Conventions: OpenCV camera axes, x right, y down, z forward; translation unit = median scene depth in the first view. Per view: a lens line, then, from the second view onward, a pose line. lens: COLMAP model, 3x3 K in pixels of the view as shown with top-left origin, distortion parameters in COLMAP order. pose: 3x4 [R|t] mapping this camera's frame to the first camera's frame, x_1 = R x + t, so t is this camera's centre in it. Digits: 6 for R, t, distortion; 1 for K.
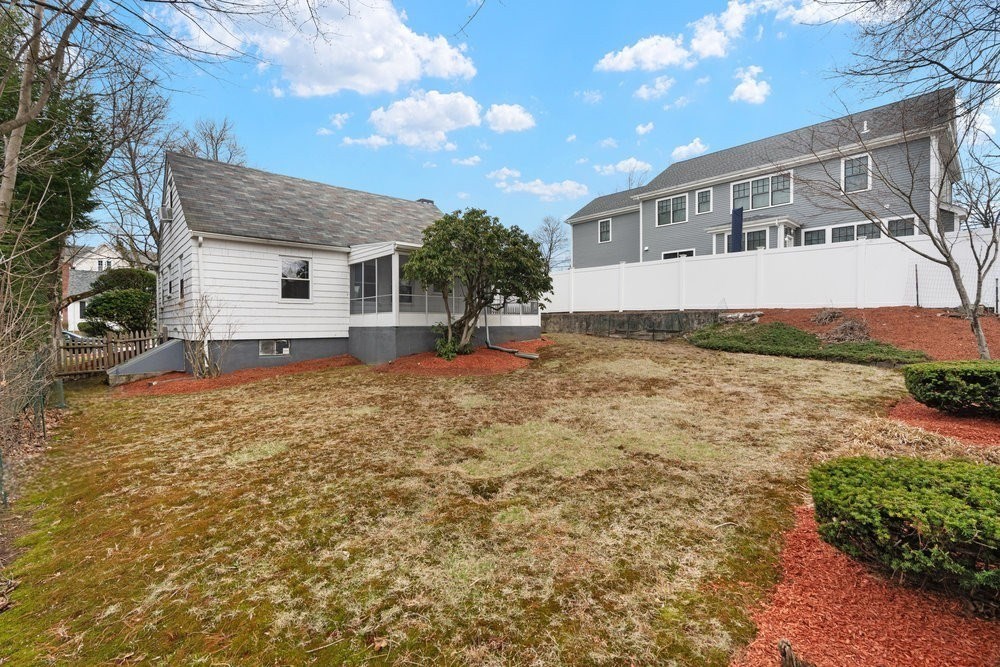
lens RADIAL K [[450.0, 0, 493.5], [0, 450.0, 331.1], [0, 0, 1]] dist [0.000641, 0.000277]
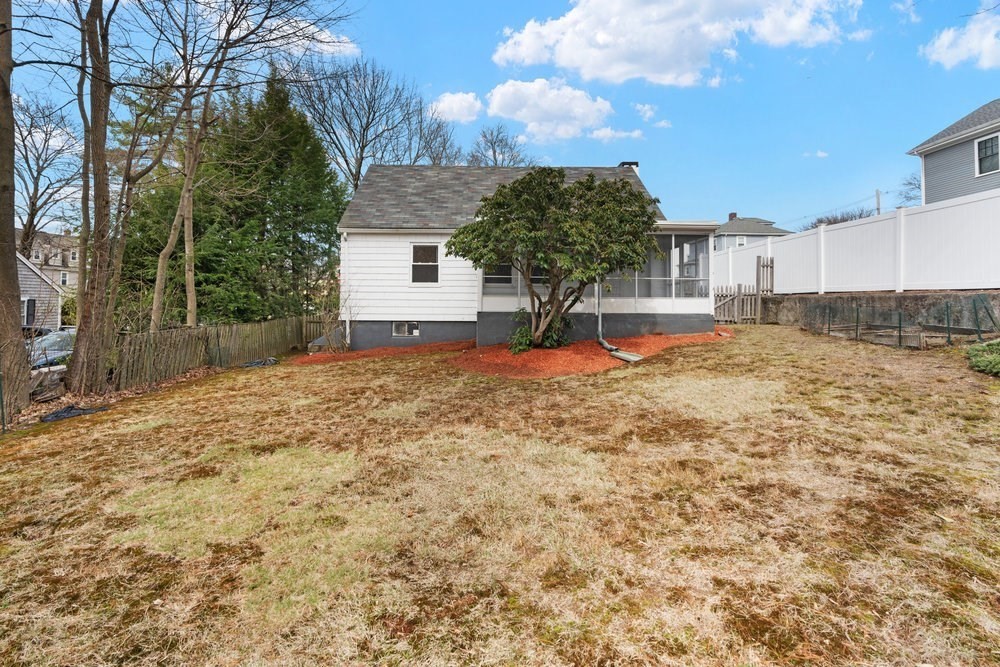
lens RADIAL K [[463.0, 0, 500.1], [0, 463.0, 296.6], [0, 0, 1]] dist [0.000295, -0.000003]
pose [[0.762858, 0.000434, -0.646566, 0.377161], [-0.019654, 0.999553, -0.022517, -0.018492], [0.646268, 0.029885, 0.762526, 0.288356]]
